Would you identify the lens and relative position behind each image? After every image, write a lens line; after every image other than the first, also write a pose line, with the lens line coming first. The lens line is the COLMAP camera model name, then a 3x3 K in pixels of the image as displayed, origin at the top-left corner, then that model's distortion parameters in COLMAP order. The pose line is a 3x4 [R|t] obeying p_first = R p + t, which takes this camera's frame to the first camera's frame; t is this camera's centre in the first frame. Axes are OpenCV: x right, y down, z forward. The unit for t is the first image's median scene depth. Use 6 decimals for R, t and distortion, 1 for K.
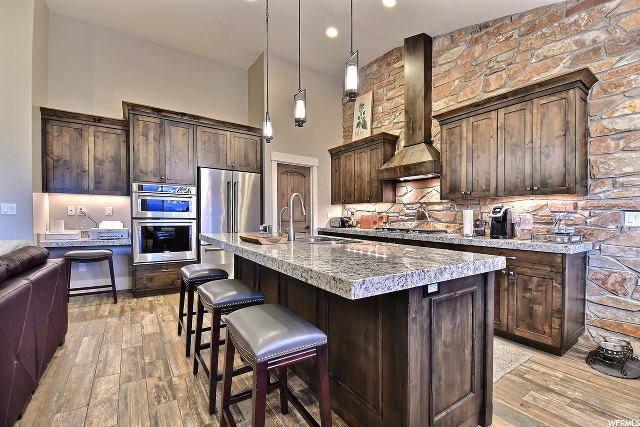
lens RADIAL K [[284.0, 0, 320.8], [0, 284.0, 217.0], [0, 0, 1]] dist [-0.005134, -0.001243]
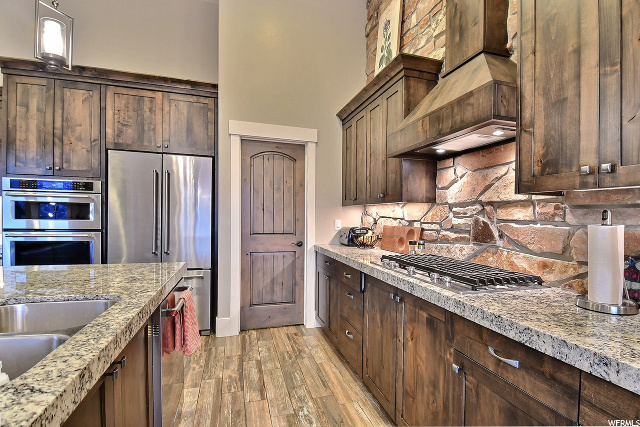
lens RADIAL K [[311.2, 0, 333.2], [0, 311.2, 222.8], [0, 0, 1]] dist [-0.018277, -0.000808]
pose [[0.960319, 0.010240, -0.278716, 0.268669], [-0.005496, 0.999827, 0.017796, -0.026472], [0.278850, -0.015558, 0.960209, 0.489982]]
